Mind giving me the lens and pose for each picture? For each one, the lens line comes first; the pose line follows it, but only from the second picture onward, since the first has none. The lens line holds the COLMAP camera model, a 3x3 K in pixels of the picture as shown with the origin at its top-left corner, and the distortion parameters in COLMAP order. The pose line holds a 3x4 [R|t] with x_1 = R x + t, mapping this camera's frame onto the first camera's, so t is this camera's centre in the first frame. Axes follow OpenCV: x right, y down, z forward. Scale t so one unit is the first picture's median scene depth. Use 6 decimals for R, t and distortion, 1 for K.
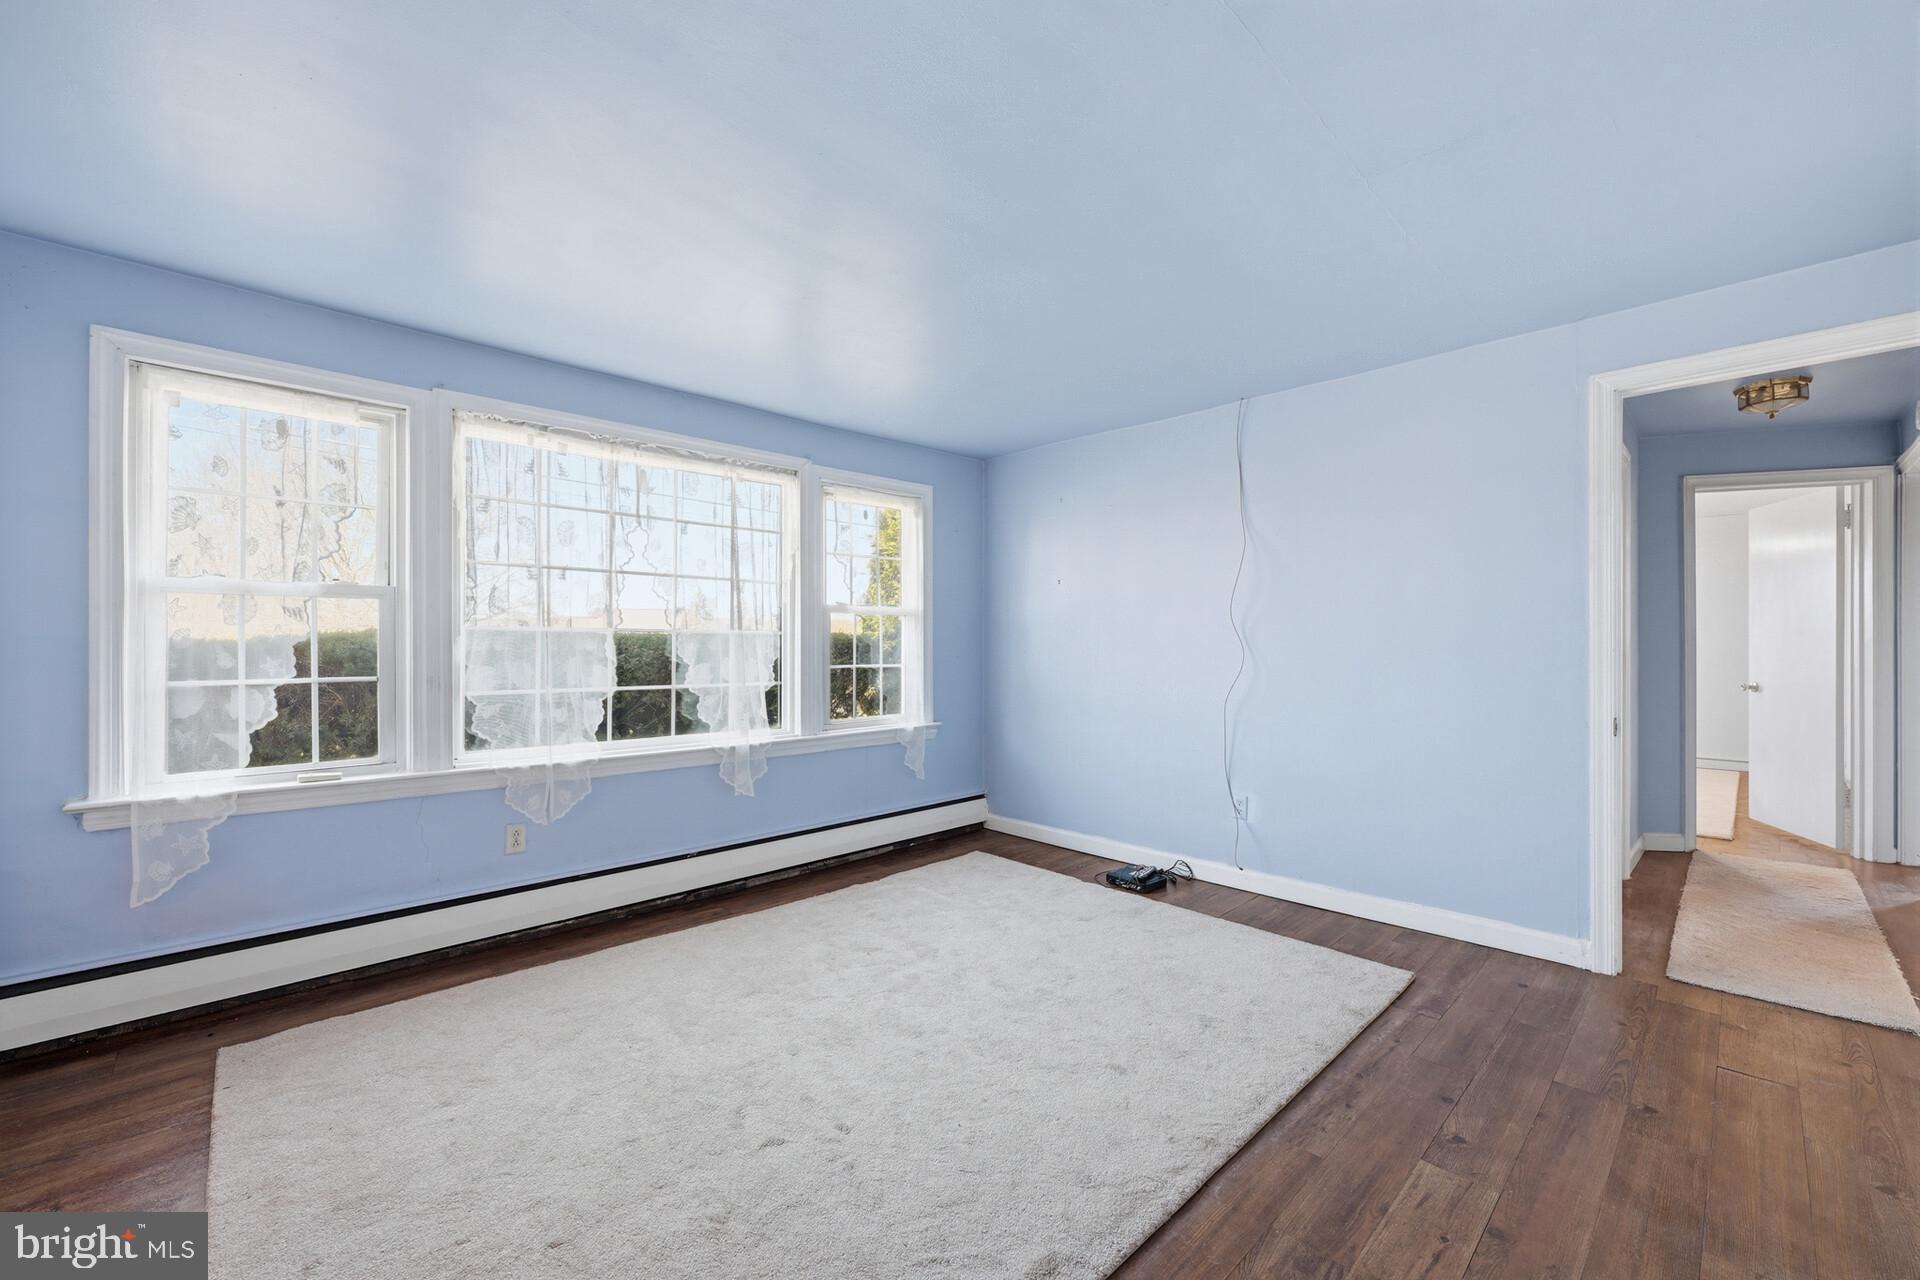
lens RADIAL K [[765.3, 0, 966.5], [0, 765.3, 641.6], [0, 0, 1]] dist [-0.000115, 0.000136]
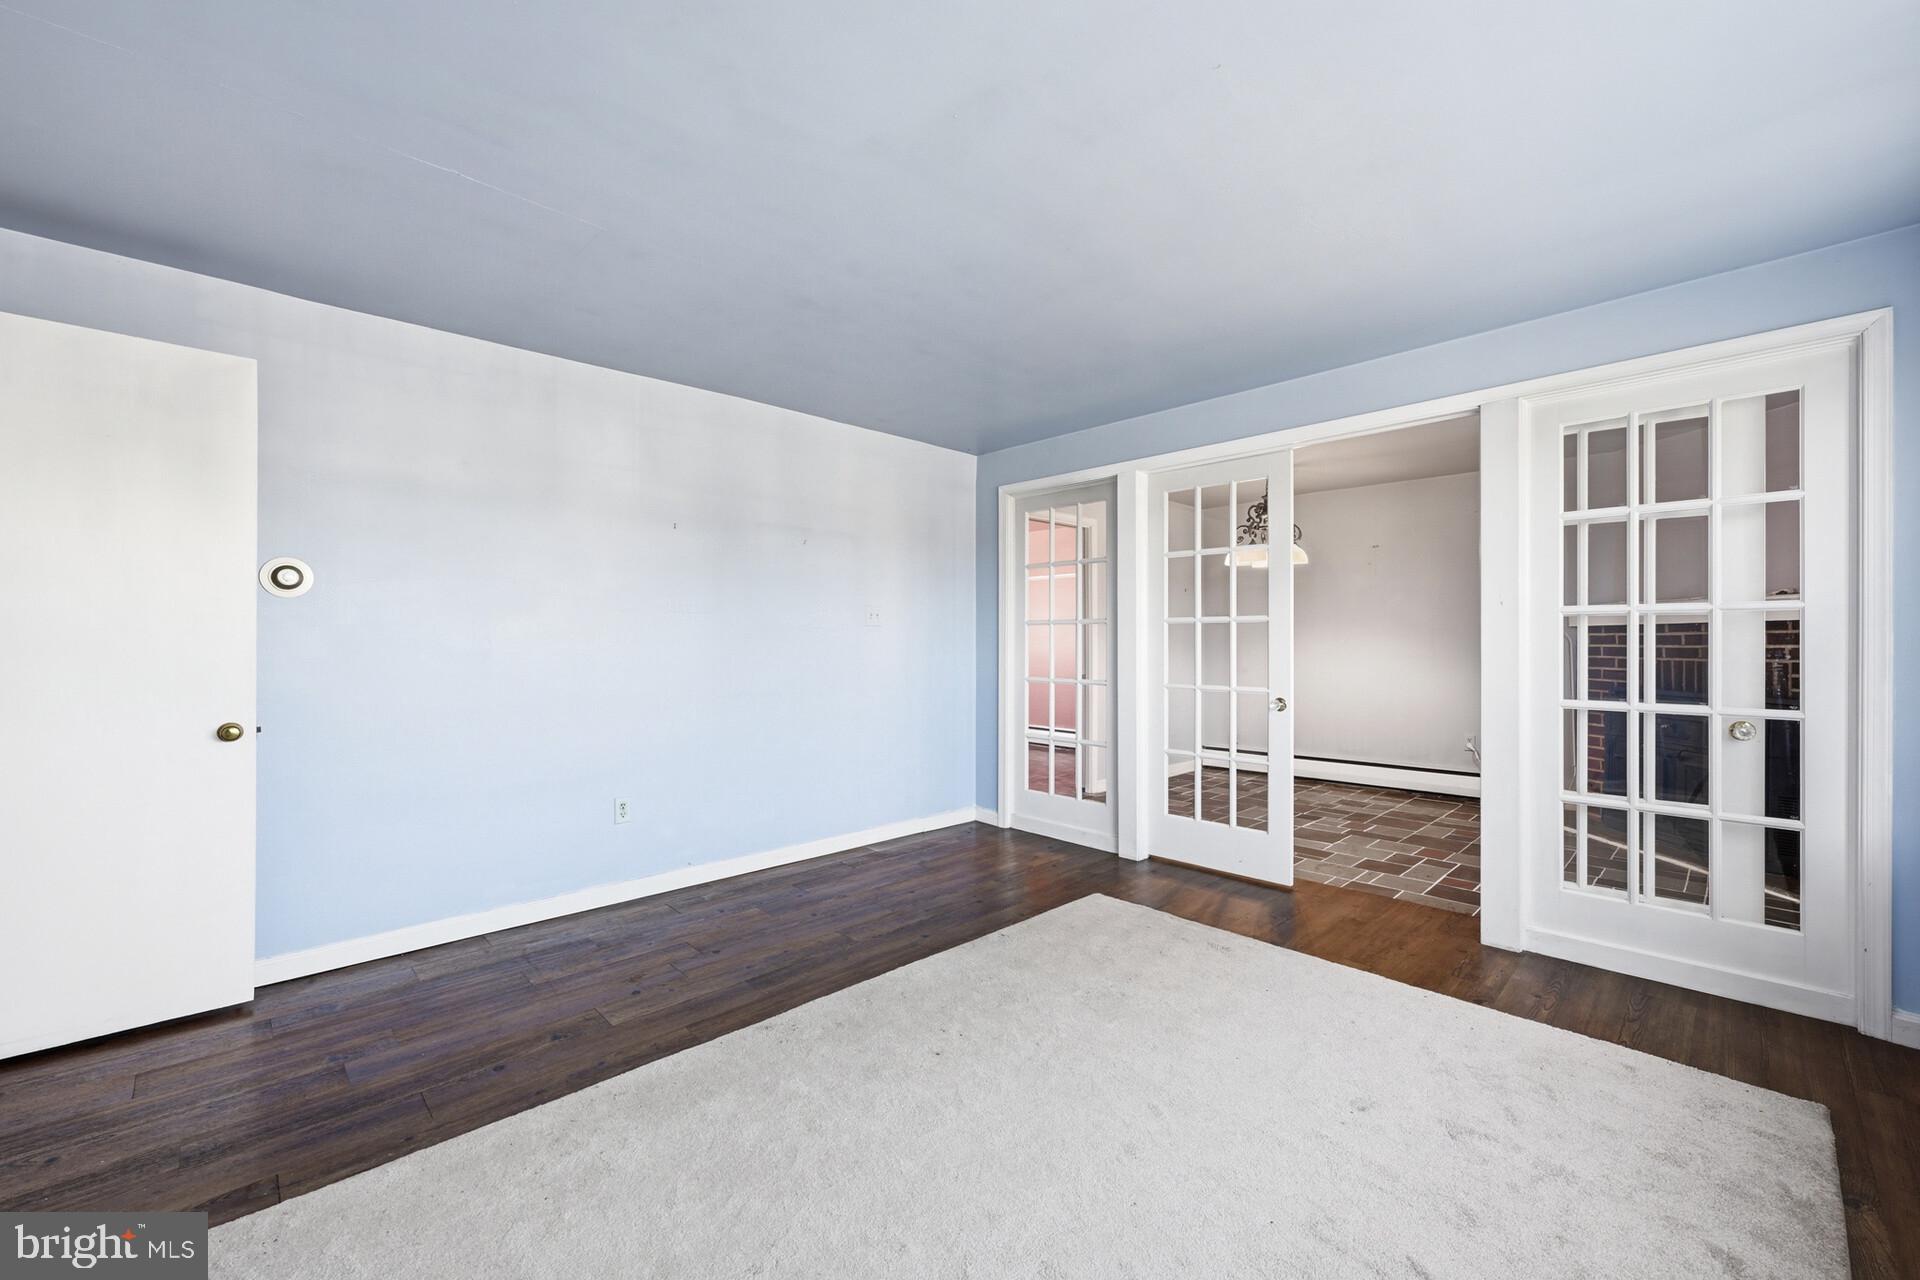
lens RADIAL K [[765.3, 0, 966.5], [0, 765.3, 641.6], [0, 0, 1]] dist [-0.000115, 0.000136]
pose [[-0.999987, 0.000874, -0.004931, -0.006066], [0.000838, 0.999973, 0.007255, 0.002485], [0.004938, 0.007251, -0.999962, 1.193832]]
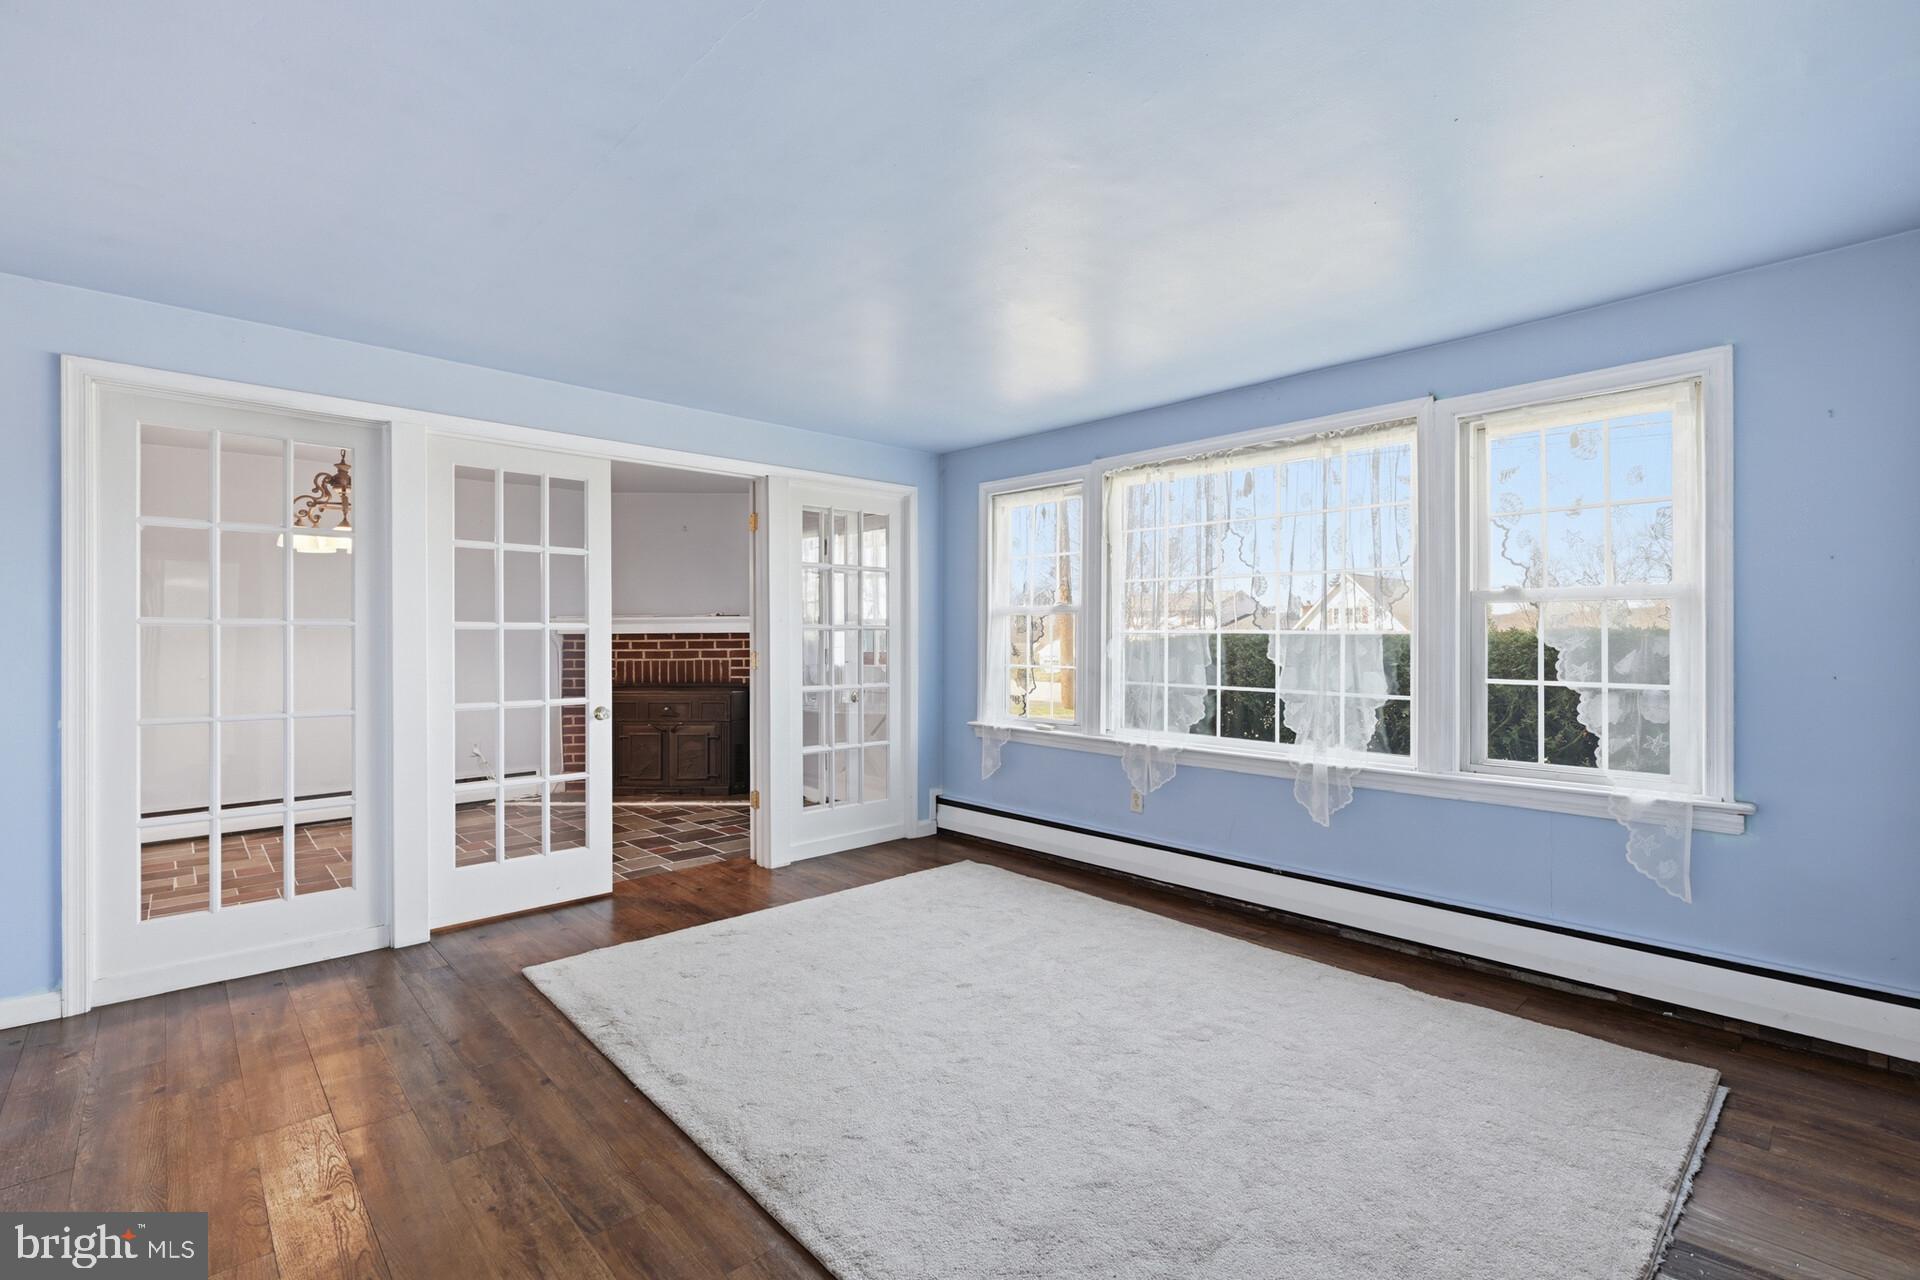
lens RADIAL K [[843.2, 0, 960.0], [0, 843.2, 640.0], [0, 0, 1]] dist [-0.009379, 0.000063]
pose [[-0.013059, 0.000491, -0.999915, 0.702576], [-0.001910, 0.999998, 0.000515, -0.004622], [0.999913, 0.001917, -0.013058, 0.649572]]
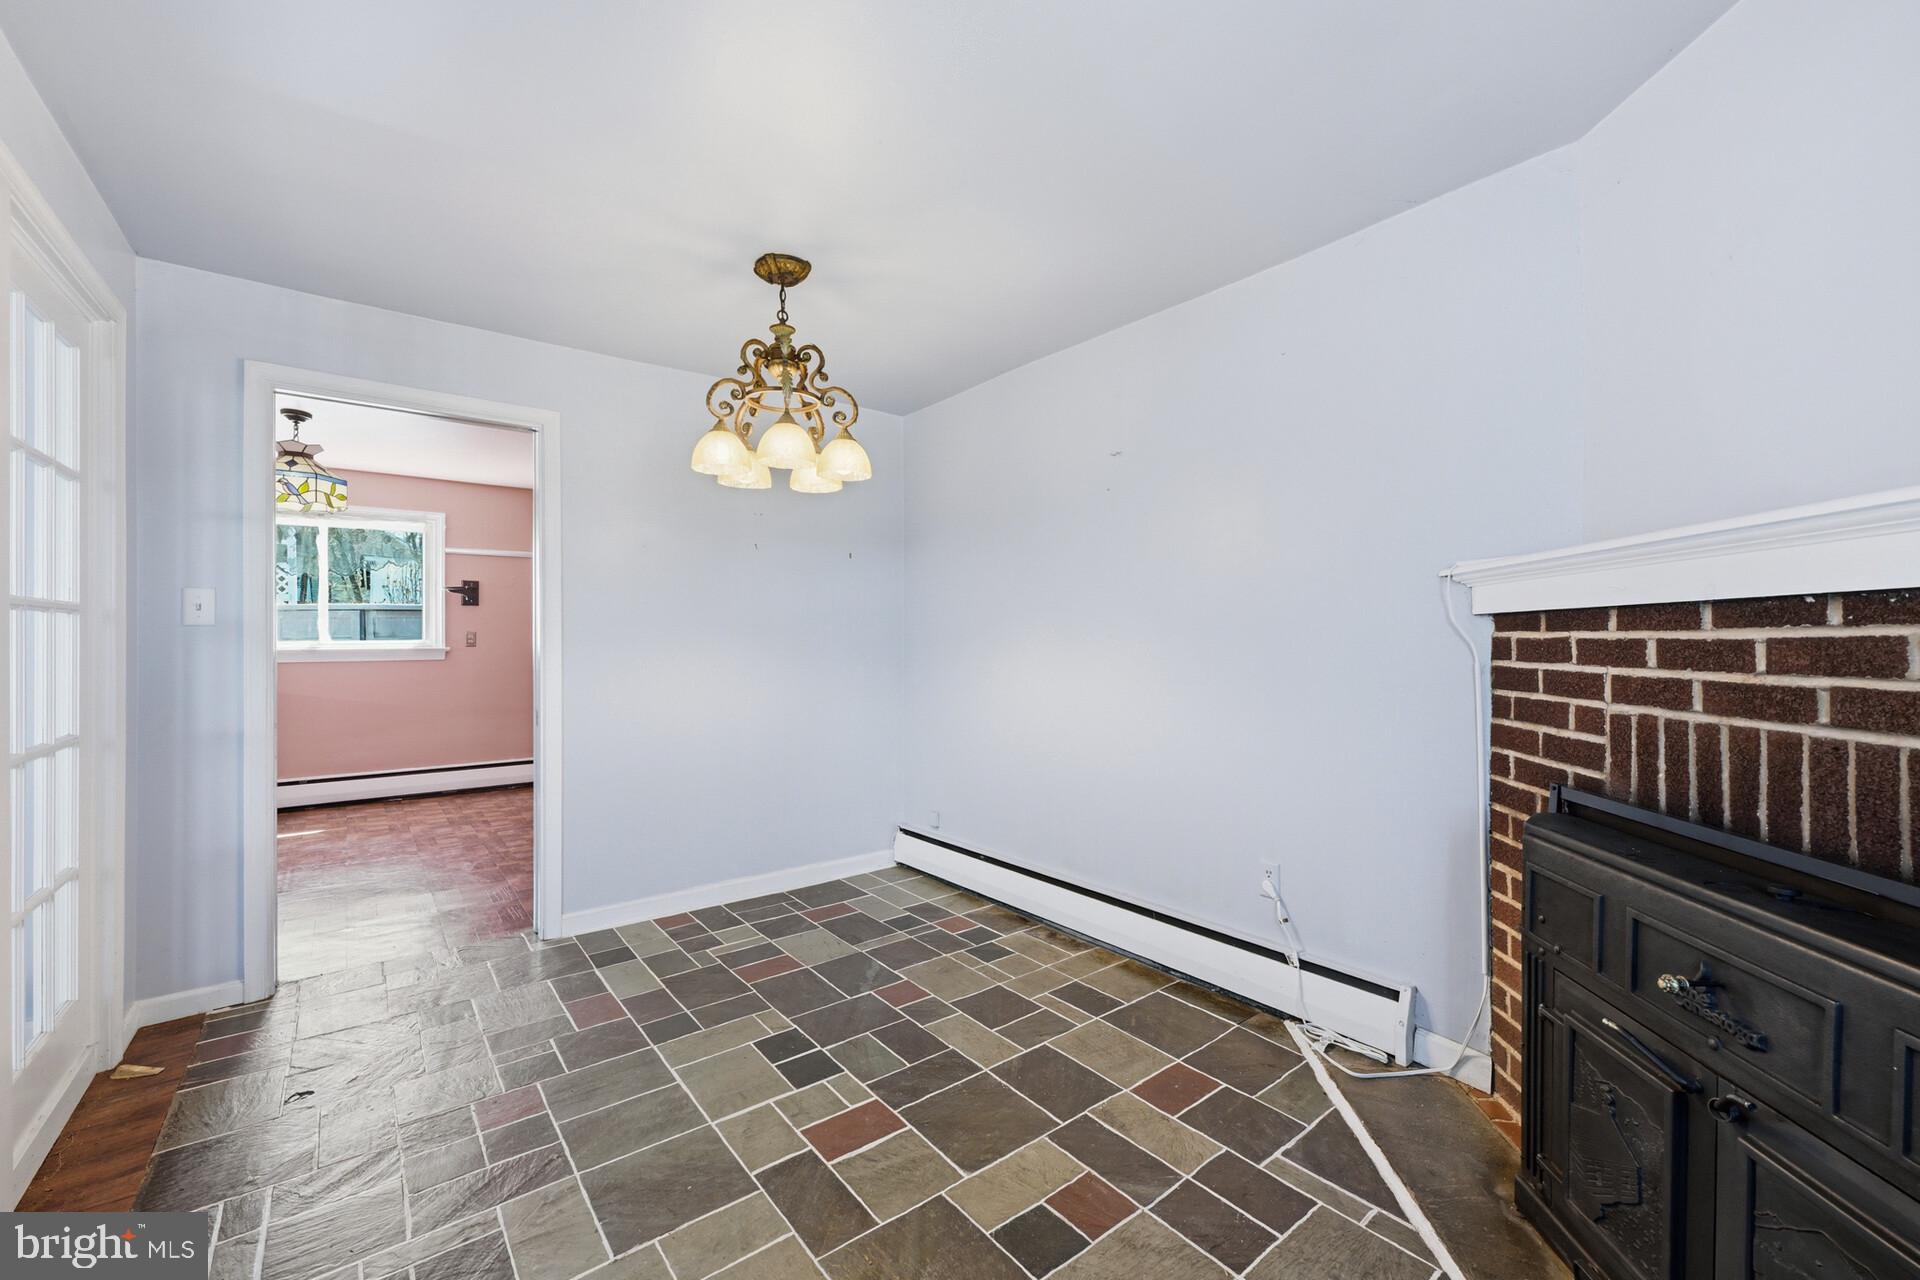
lens RADIAL K [[803.2, 0, 960.0], [0, 803.2, 640.0], [0, 0, 1]] dist [-0.000906, -0.000169]
pose [[-0.996104, -0.011430, 0.087443, -0.848708], [-0.010310, 0.999859, 0.013247, 0.001233], [-0.087582, 0.012294, -0.996081, 0.349300]]
